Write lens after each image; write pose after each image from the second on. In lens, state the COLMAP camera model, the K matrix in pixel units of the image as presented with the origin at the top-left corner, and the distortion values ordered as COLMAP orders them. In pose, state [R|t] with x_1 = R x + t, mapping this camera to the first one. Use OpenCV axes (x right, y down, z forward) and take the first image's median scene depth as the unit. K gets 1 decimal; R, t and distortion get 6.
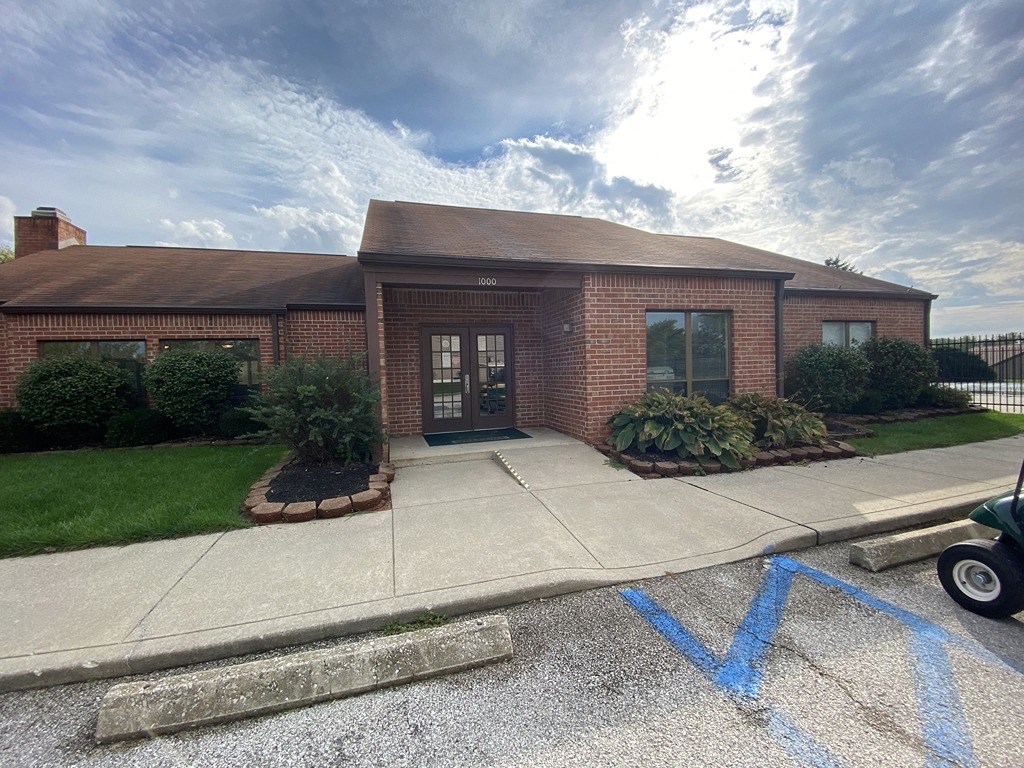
lens RADIAL K [[413.3, 0, 506.4], [0, 413.3, 381.0], [0, 0, 1]] dist [0.018822, -0.021133]
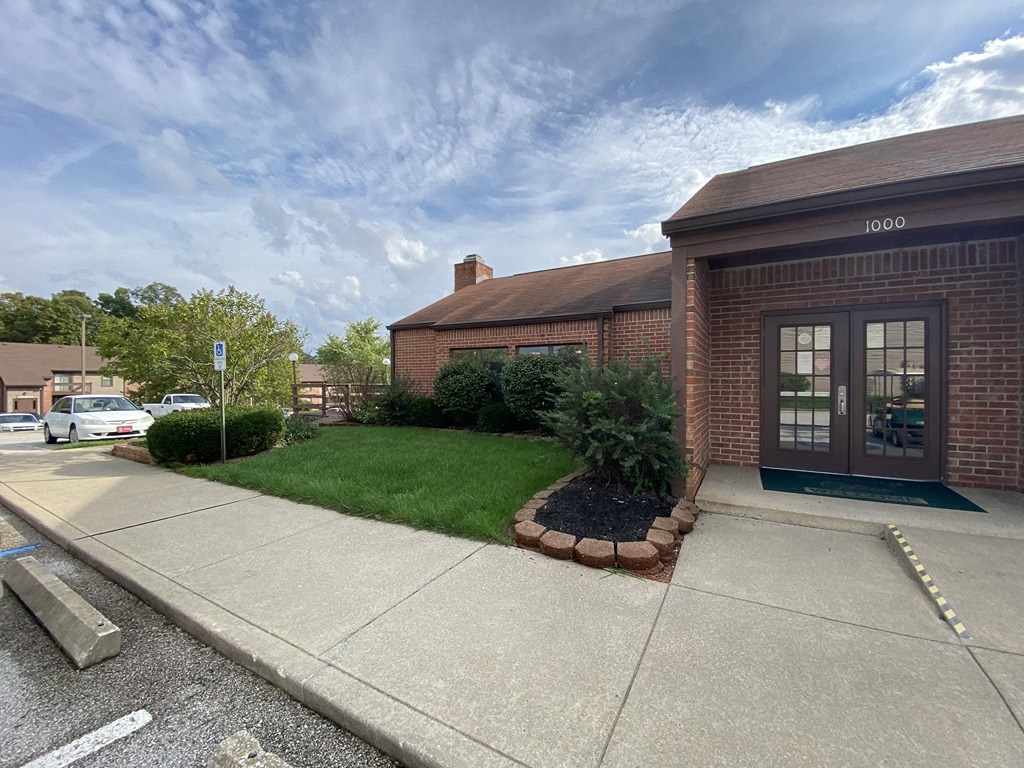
lens RADIAL K [[413.3, 0, 506.4], [0, 413.3, 381.0], [0, 0, 1]] dist [0.018822, -0.021133]
pose [[0.691724, 0.031891, -0.721458, 0.007497], [-0.040979, 0.999148, 0.004876, -0.004749], [0.720999, 0.026192, 0.692441, 0.185051]]
